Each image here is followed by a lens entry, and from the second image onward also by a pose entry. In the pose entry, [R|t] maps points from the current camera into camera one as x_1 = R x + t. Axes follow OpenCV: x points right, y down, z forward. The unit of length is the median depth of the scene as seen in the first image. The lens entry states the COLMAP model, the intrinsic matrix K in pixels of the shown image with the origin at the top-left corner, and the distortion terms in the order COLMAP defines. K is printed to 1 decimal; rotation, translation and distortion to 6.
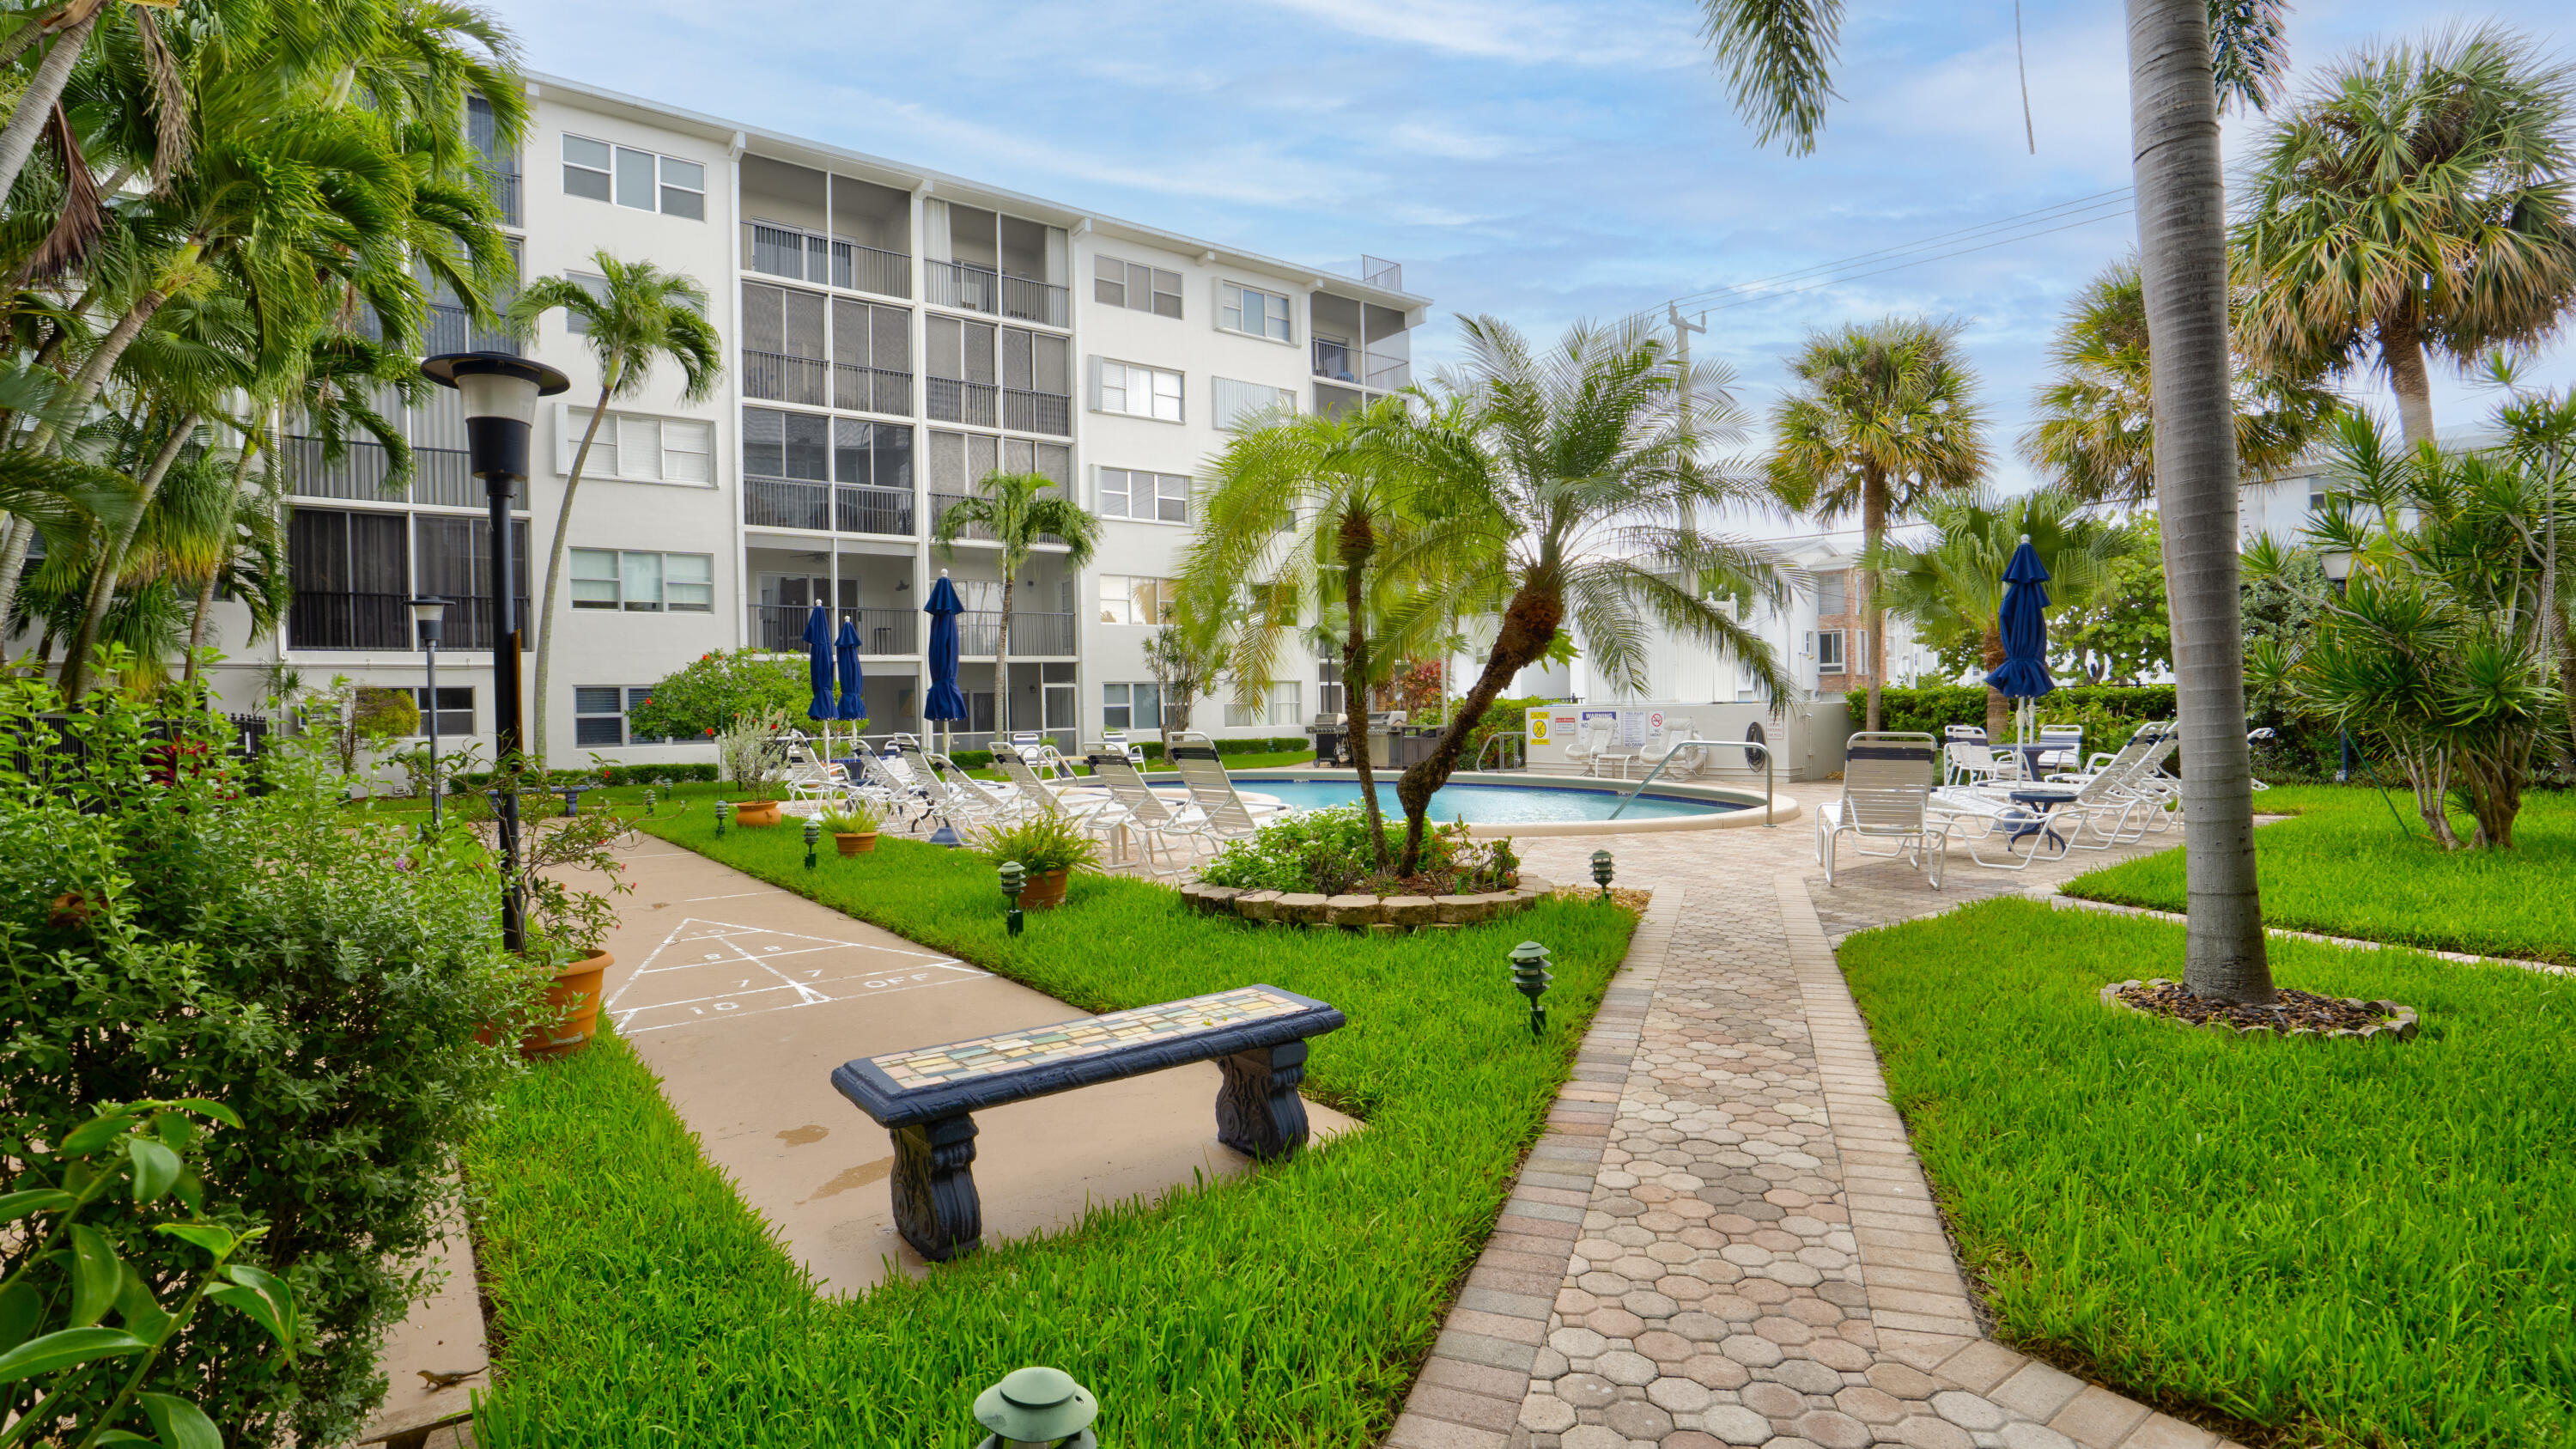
lens RADIAL K [[1263.9, 0, 1286.3], [0, 1263.9, 717.6], [0, 0, 1]] dist [-0.027869, 0.026570]
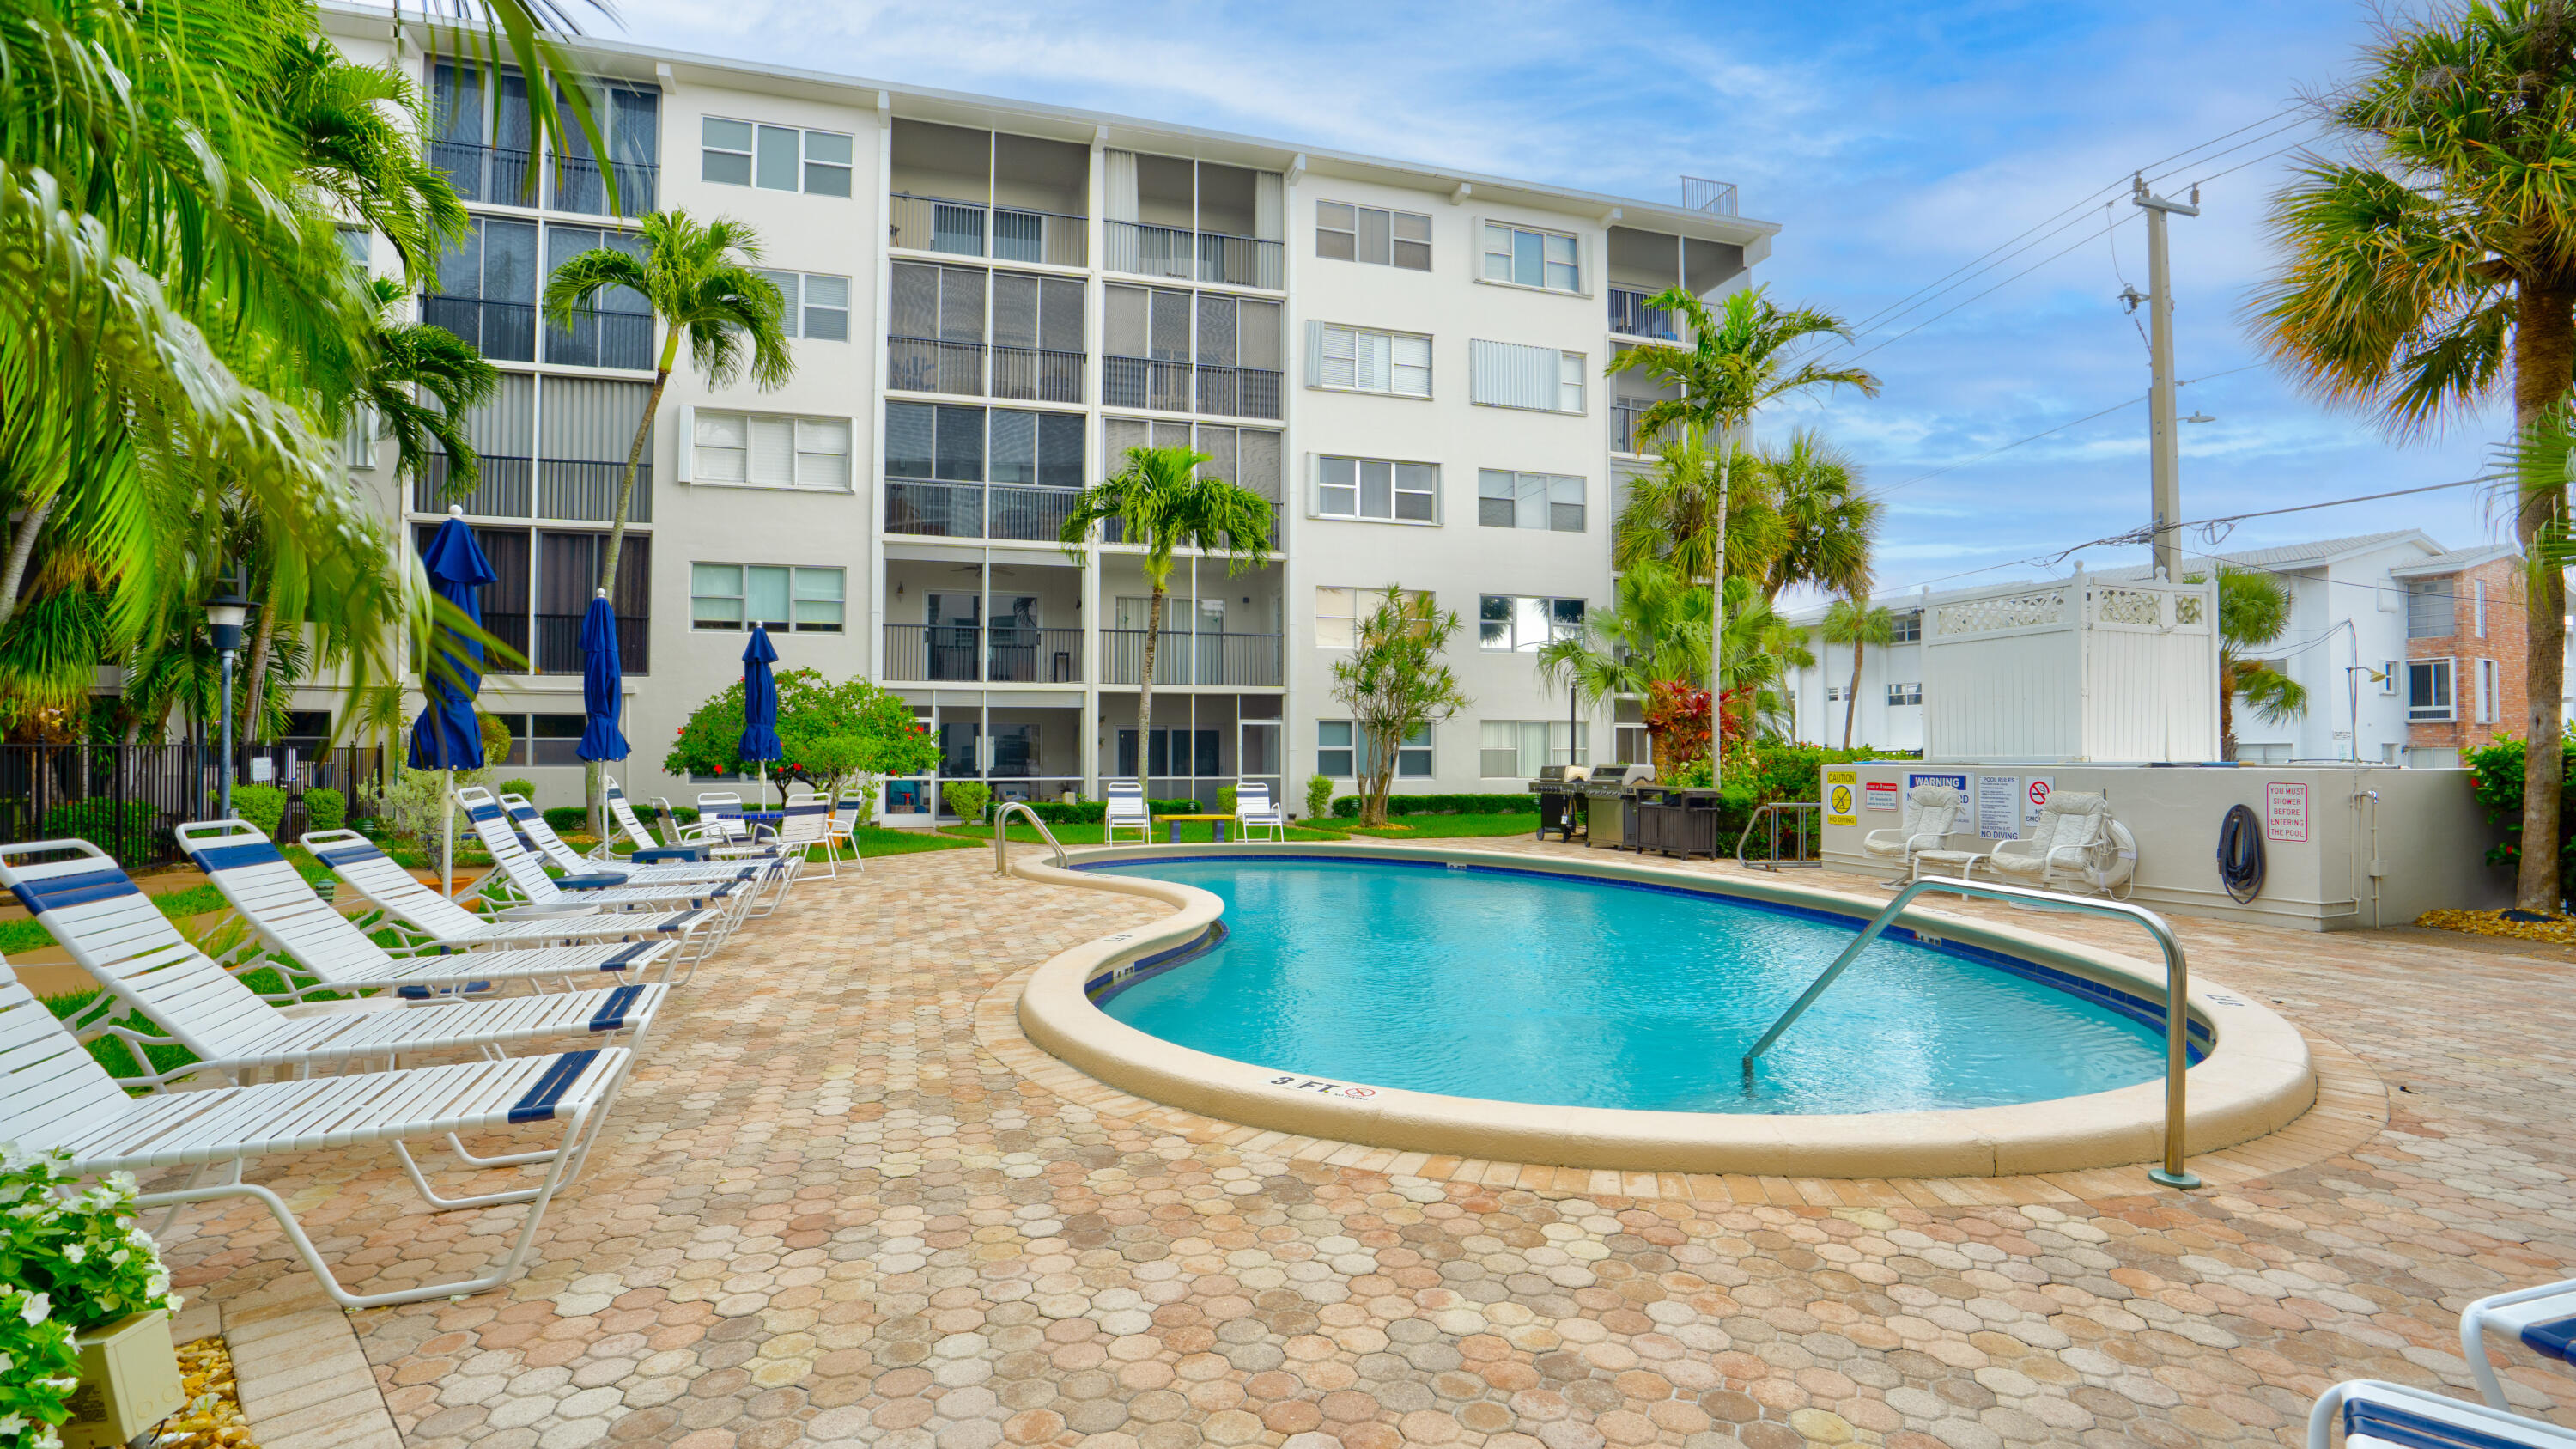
lens RADIAL K [[1259.1, 0, 1265.1], [0, 1259.1, 726.7], [0, 0, 1]] dist [-0.056204, 0.034363]
pose [[0.939234, 0.013311, -0.343021, 0.110420], [-0.022138, 0.999517, -0.021832, -0.005056], [0.342564, 0.028099, 0.939074, 0.252912]]
